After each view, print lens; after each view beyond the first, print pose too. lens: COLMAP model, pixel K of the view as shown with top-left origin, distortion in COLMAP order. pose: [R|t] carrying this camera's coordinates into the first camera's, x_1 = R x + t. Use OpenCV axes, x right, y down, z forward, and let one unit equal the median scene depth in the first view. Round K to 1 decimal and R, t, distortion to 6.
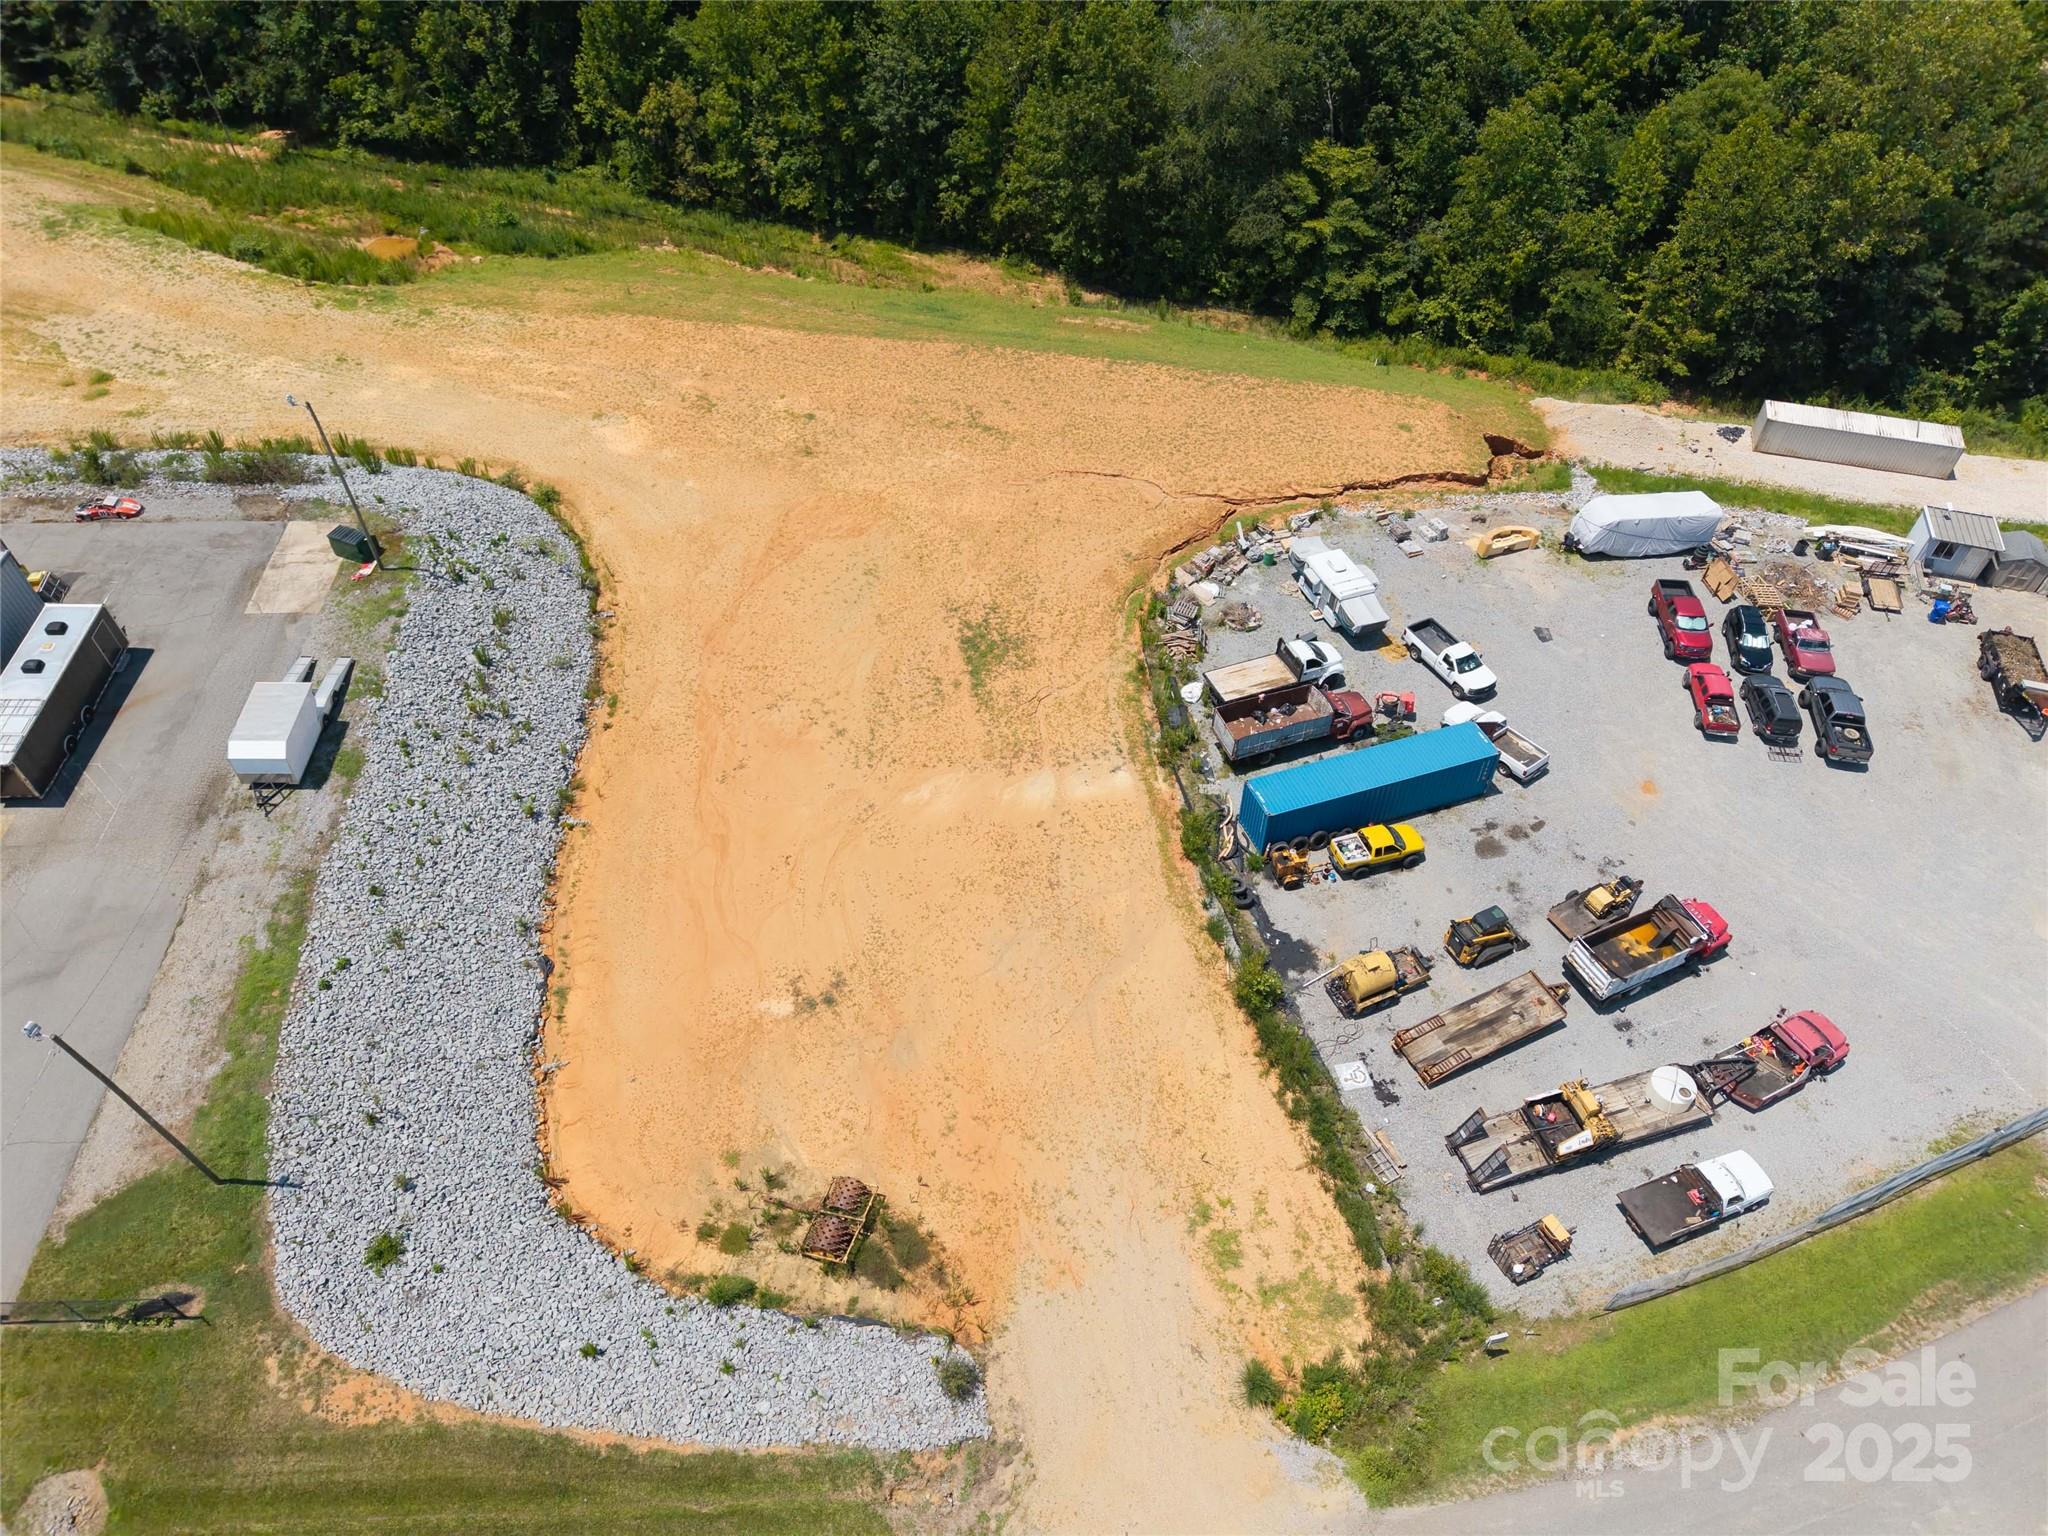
lens RADIAL K [[1364.1, 0, 1026.0], [0, 1364.1, 777.0], [0, 0, 1]] dist [0.023269, -0.021477]
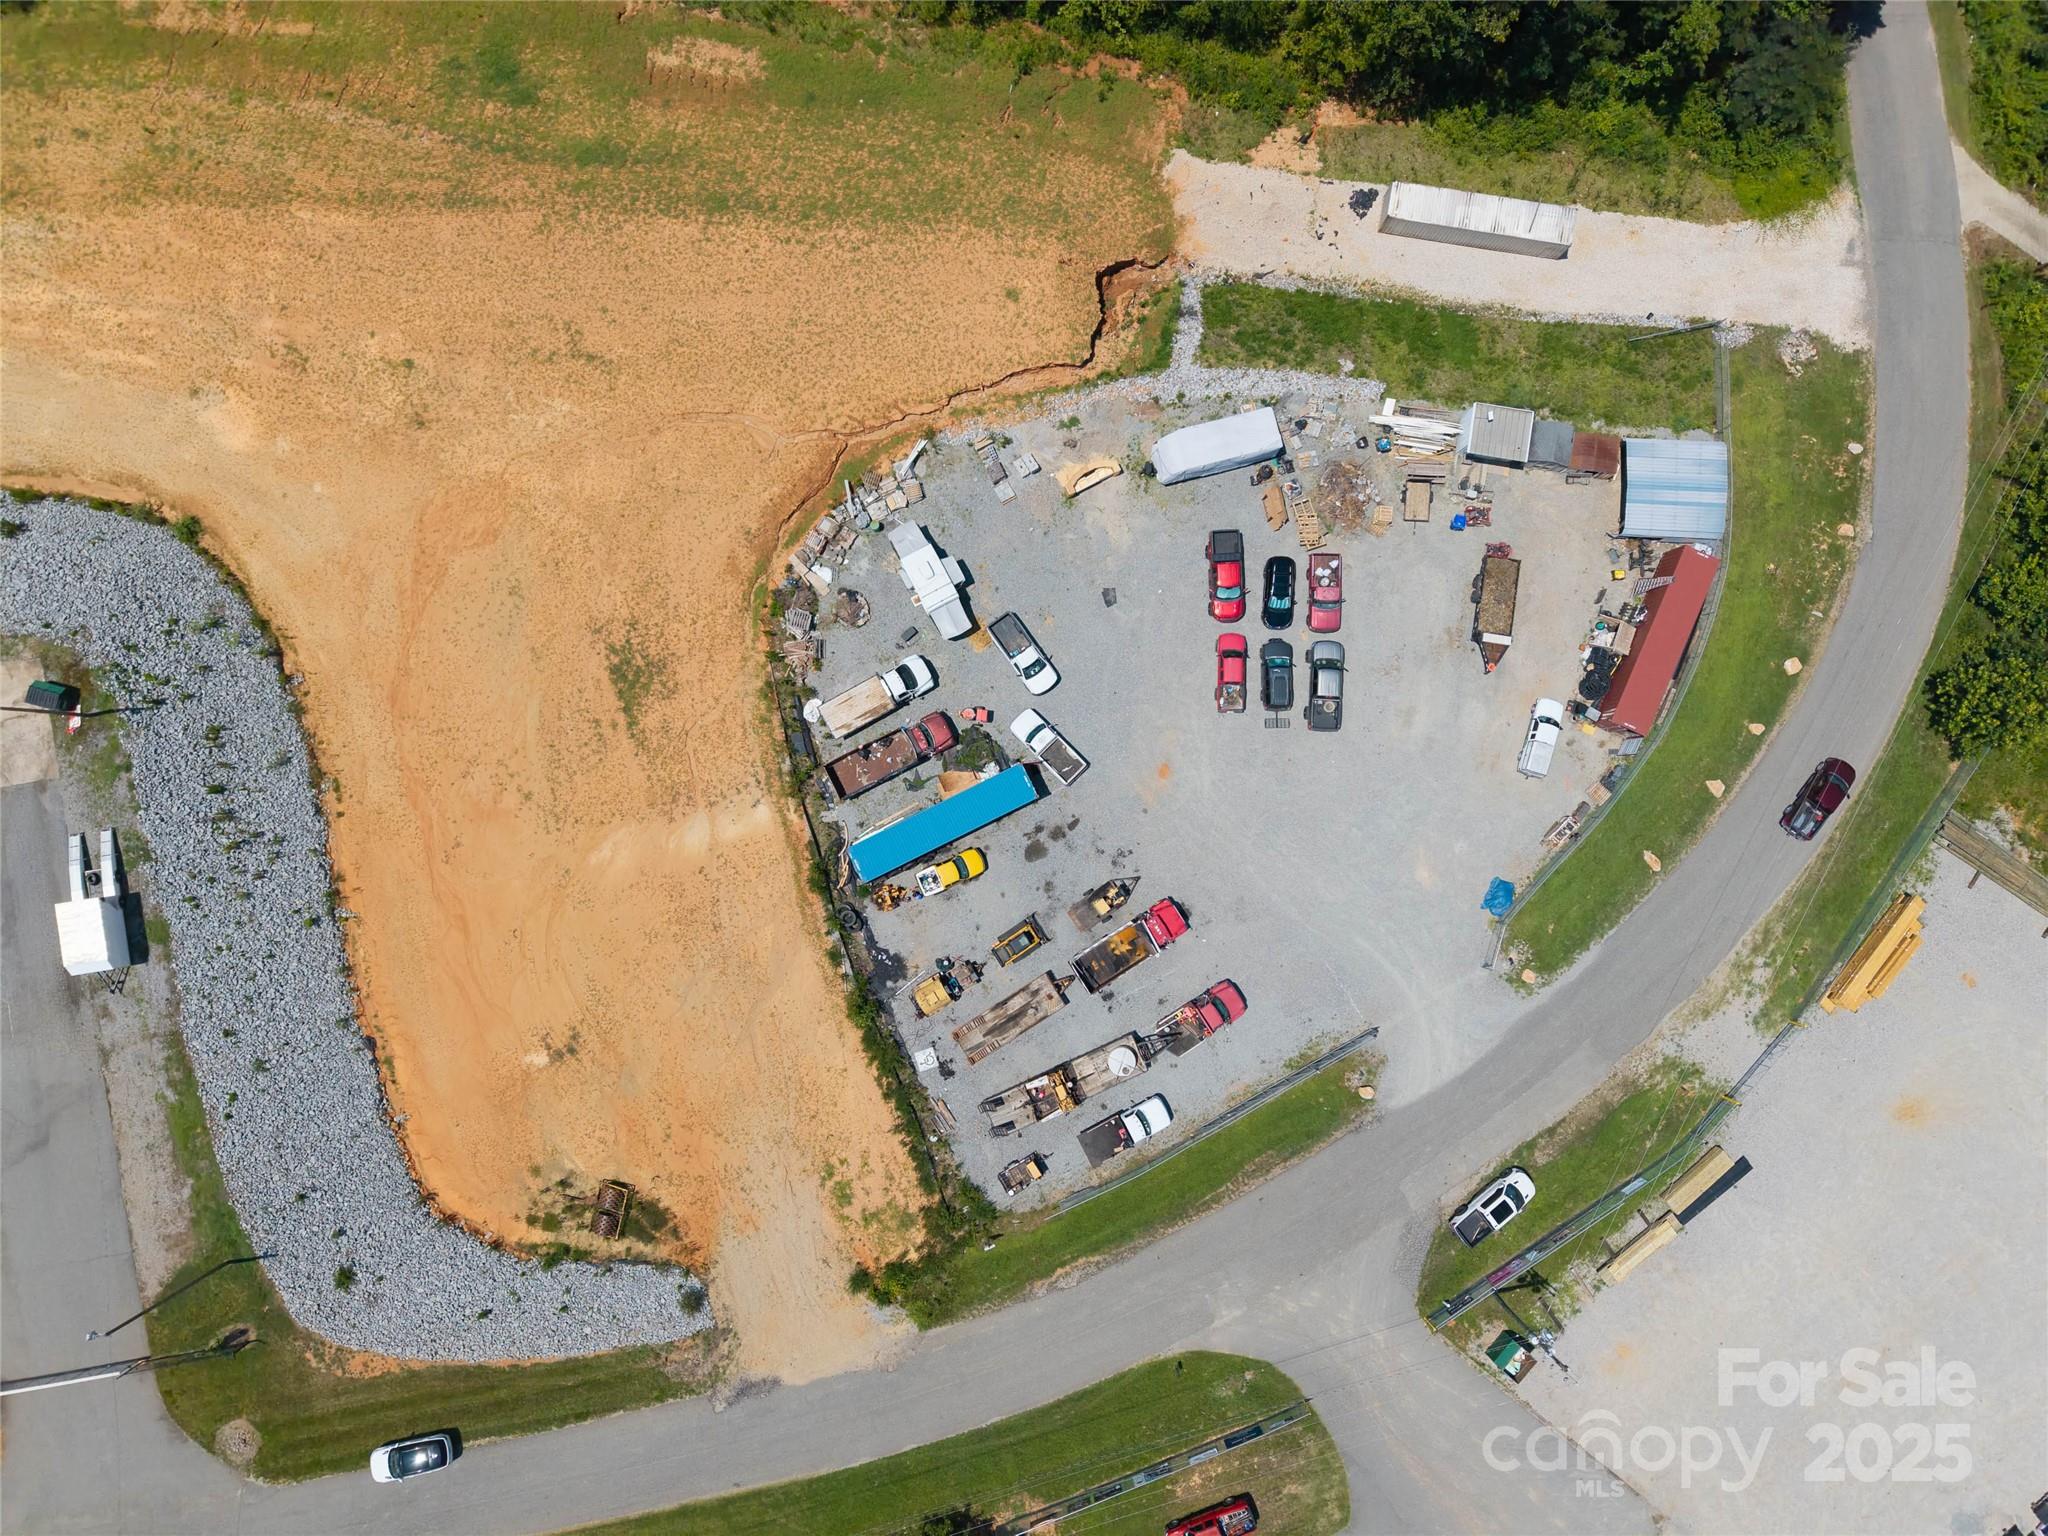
lens RADIAL K [[1364.1, 0, 1025.0], [0, 1364.1, 777.2], [0, 0, 1]] dist [0.023269, -0.021477]
pose [[0.992981, -0.118236, 0.002844, 0.312795], [0.087790, 0.752975, 0.652167, -0.823395], [-0.079251, -0.647340, 0.758070, 0.031136]]
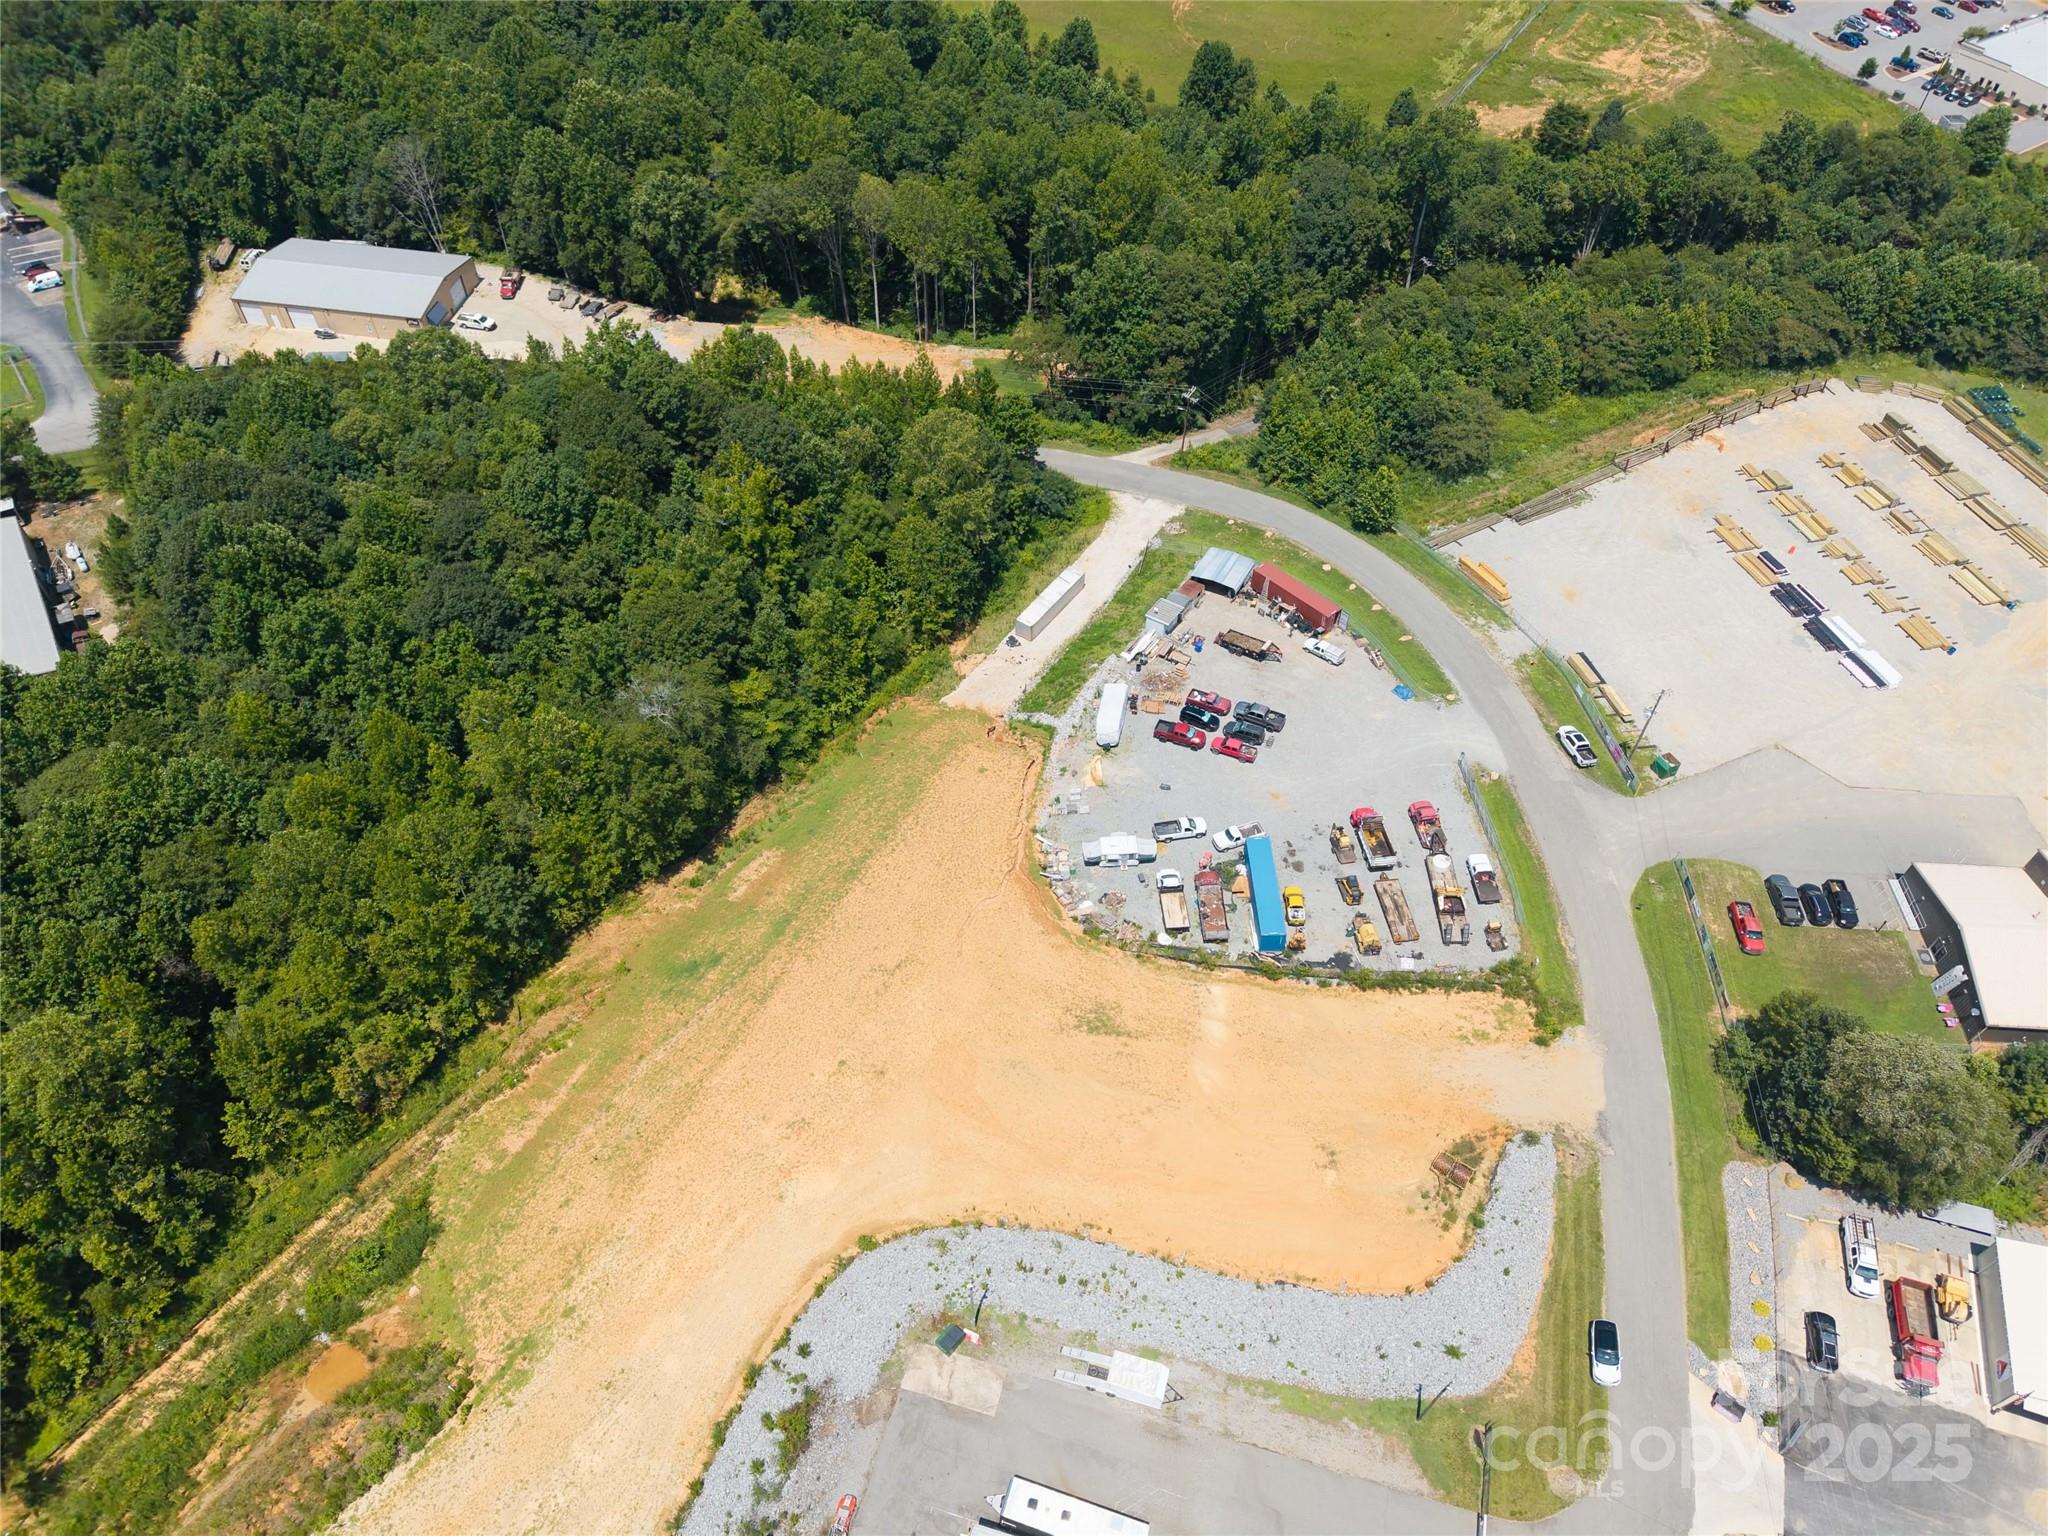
lens RADIAL K [[1364.1, 0, 1020.9], [0, 1364.1, 771.4], [0, 0, 1]] dist [0.023269, -0.021477]
pose [[0.323813, -0.717700, 0.616483, -0.970577], [0.714054, 0.612861, 0.338421, -1.024412], [-0.620703, 0.330617, 0.710929, -0.300228]]
